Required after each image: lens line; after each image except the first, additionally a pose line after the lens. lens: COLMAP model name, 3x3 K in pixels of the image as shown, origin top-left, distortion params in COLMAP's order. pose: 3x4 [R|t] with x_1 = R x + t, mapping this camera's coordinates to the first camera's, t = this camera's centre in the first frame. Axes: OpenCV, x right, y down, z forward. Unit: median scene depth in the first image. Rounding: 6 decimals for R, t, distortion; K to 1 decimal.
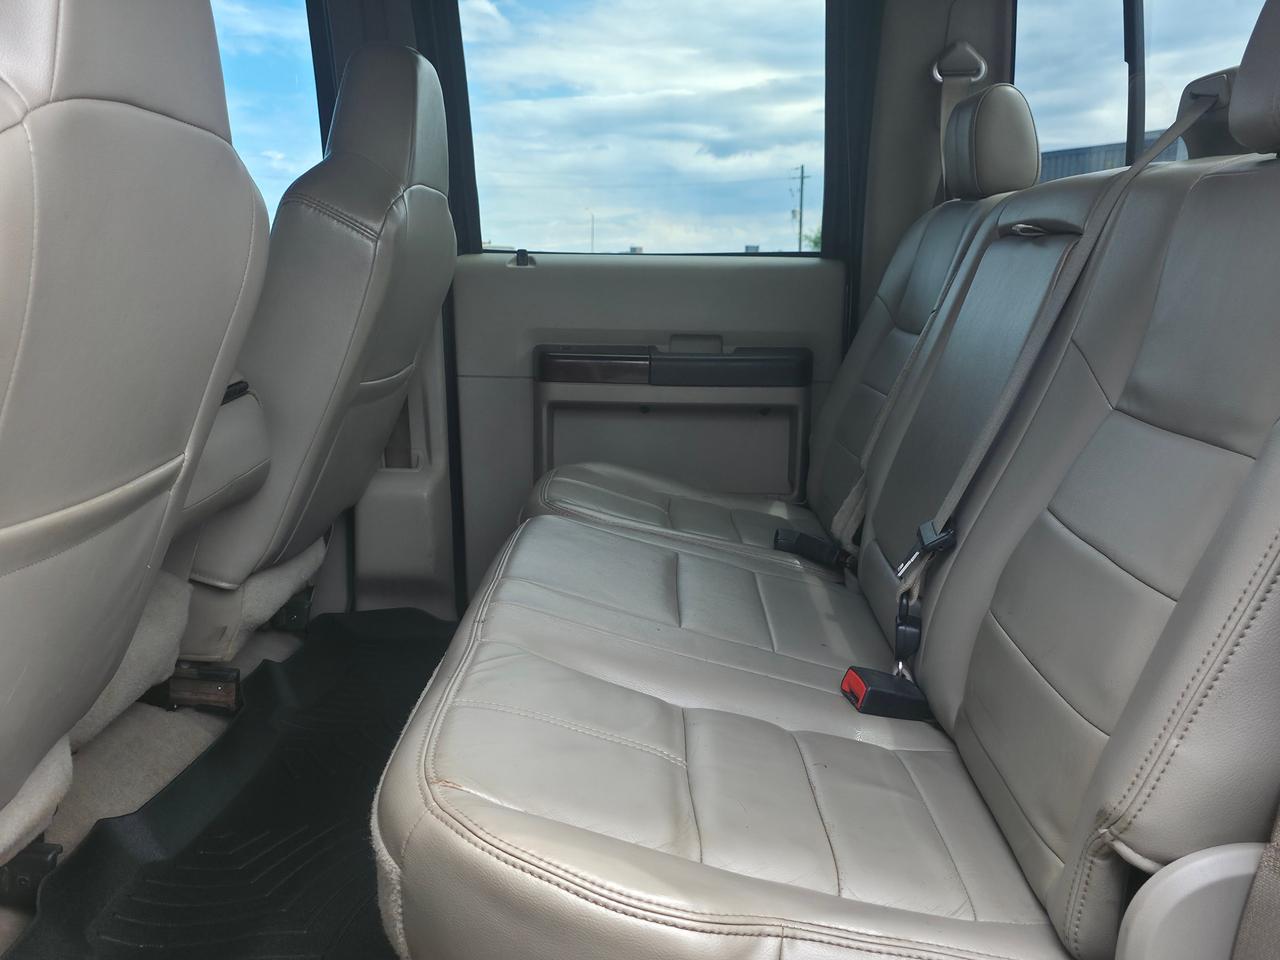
lens RADIAL K [[1252.9, 0, 641.9], [0, 1252.9, 524.3], [0, 0, 1]] dist [0.109116, -0.023714]
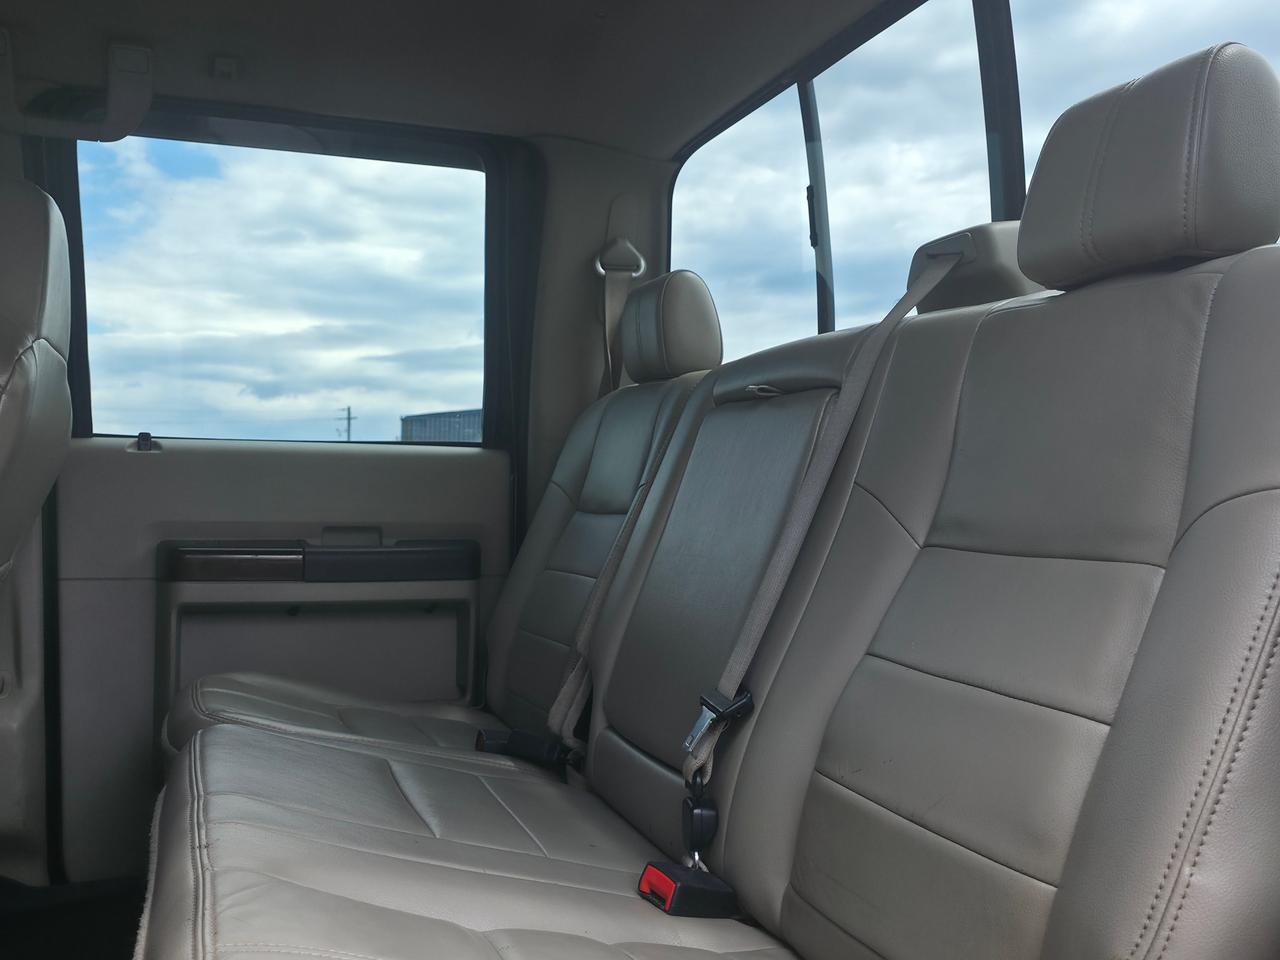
lens RADIAL K [[1267.1, 0, 635.3], [0, 1267.1, 527.8], [0, 0, 1]] dist [0.032866, -0.032232]
pose [[0.942059, -0.009753, 0.335306, -0.094242], [0.070591, 0.982957, -0.169740, 0.025681], [-0.327936, 0.183574, 0.926692, 0.115102]]
